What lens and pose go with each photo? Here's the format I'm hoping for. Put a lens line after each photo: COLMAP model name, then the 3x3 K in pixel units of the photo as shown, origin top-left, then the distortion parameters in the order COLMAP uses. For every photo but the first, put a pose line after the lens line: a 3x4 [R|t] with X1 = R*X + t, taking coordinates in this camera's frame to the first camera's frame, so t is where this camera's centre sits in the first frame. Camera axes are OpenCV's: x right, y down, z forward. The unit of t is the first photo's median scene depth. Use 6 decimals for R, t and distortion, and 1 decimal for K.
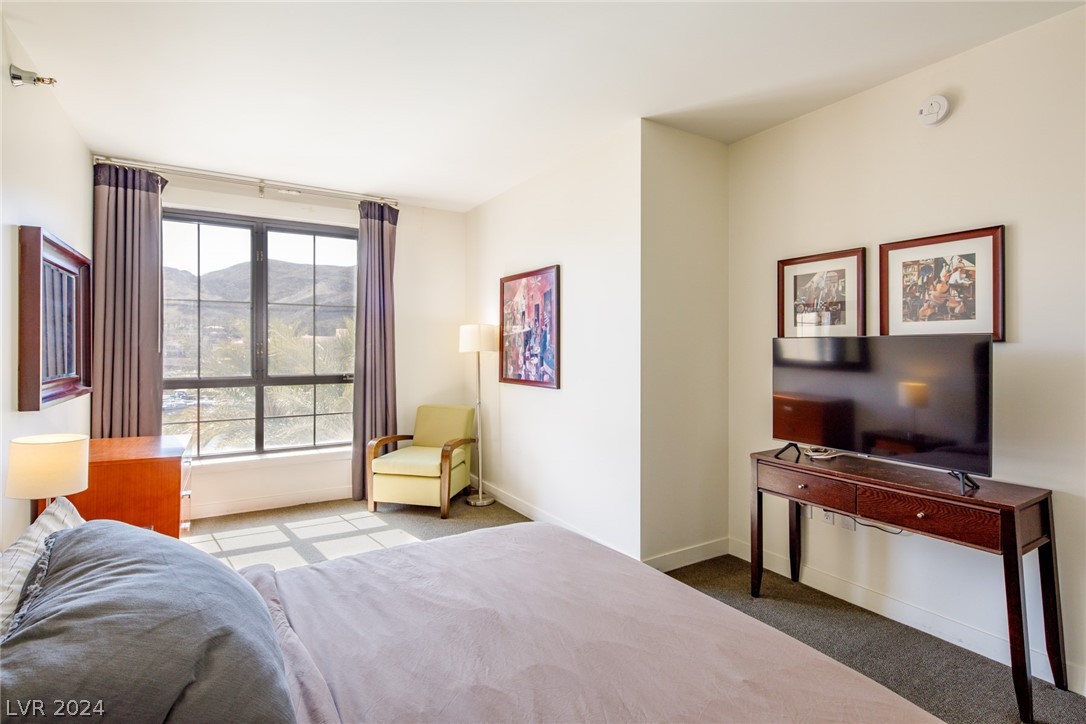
lens RADIAL K [[508.8, 0, 582.7], [0, 508.8, 345.5], [0, 0, 1]] dist [0.001568, 0.000140]
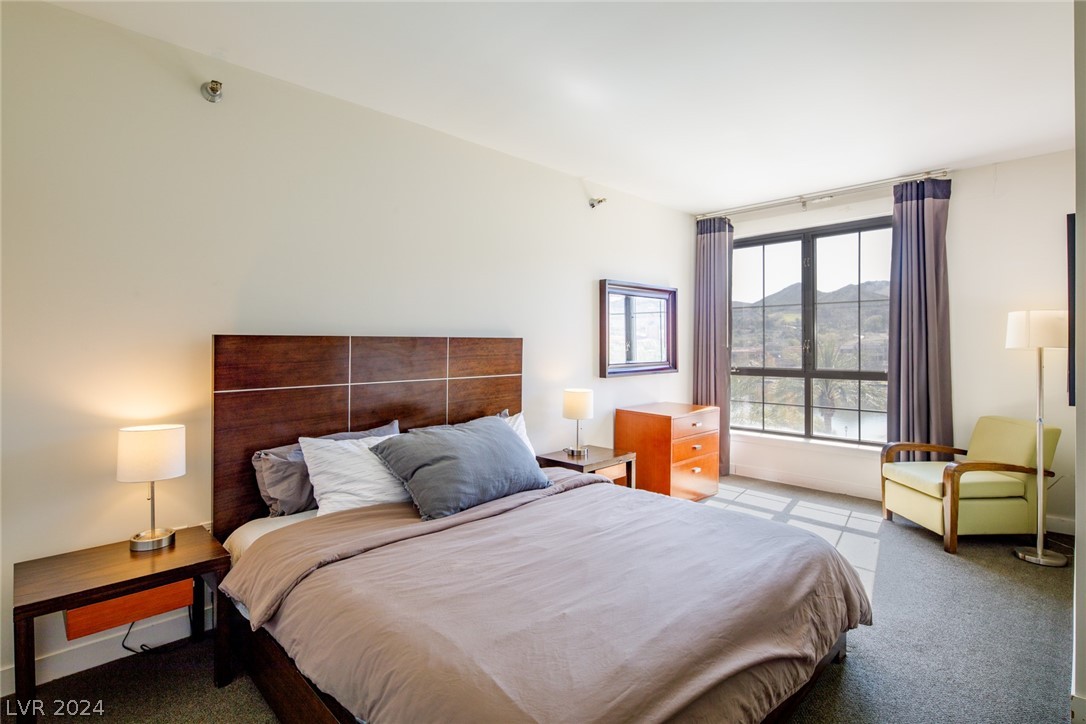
lens RADIAL K [[527.3, 0, 541.1], [0, 527.3, 338.7], [0, 0, 1]] dist [-0.000372, 0.000031]
pose [[0.239734, -0.013906, -0.970739, 0.358552], [0.007629, 0.999894, -0.012439, 0.003173], [0.970809, -0.004424, 0.239815, 0.149656]]
